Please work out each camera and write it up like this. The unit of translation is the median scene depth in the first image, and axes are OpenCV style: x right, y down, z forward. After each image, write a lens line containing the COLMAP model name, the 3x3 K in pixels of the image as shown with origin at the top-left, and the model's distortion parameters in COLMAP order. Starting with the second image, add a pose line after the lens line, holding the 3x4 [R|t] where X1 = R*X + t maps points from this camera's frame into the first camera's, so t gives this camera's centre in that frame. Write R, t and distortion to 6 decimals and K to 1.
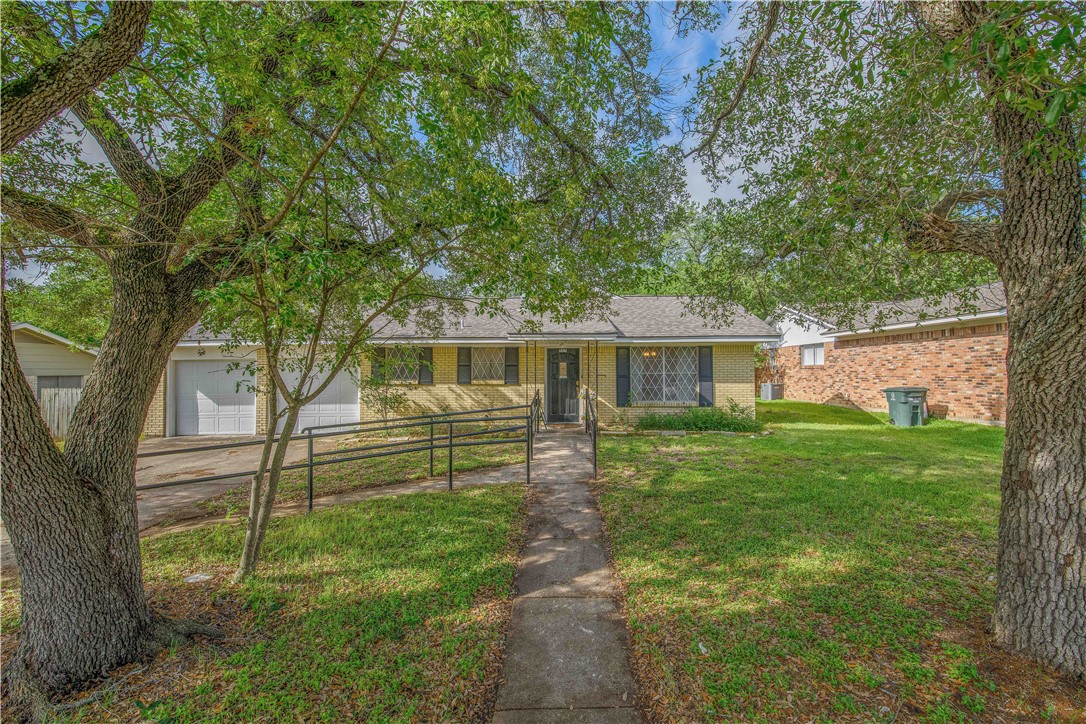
lens RADIAL K [[474.3, 0, 543.4], [0, 474.3, 367.4], [0, 0, 1]] dist [0.010522, -0.002545]
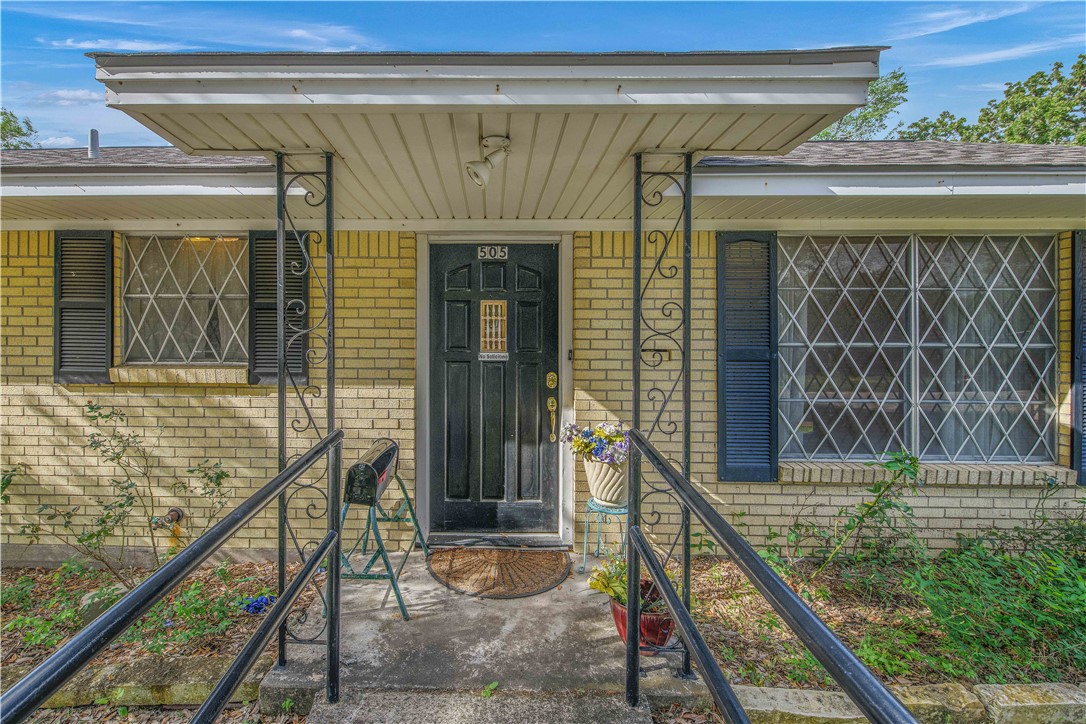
lens RADIAL K [[474.3, 0, 545.4], [0, 474.3, 359.0], [0, 0, 1]] dist [0.010522, -0.002545]
pose [[0.973794, 0.007271, 0.227317, 0.010875], [-0.012164, 0.999723, 0.020131, 0.015960], [-0.227107, -0.022369, 0.973613, 0.740630]]
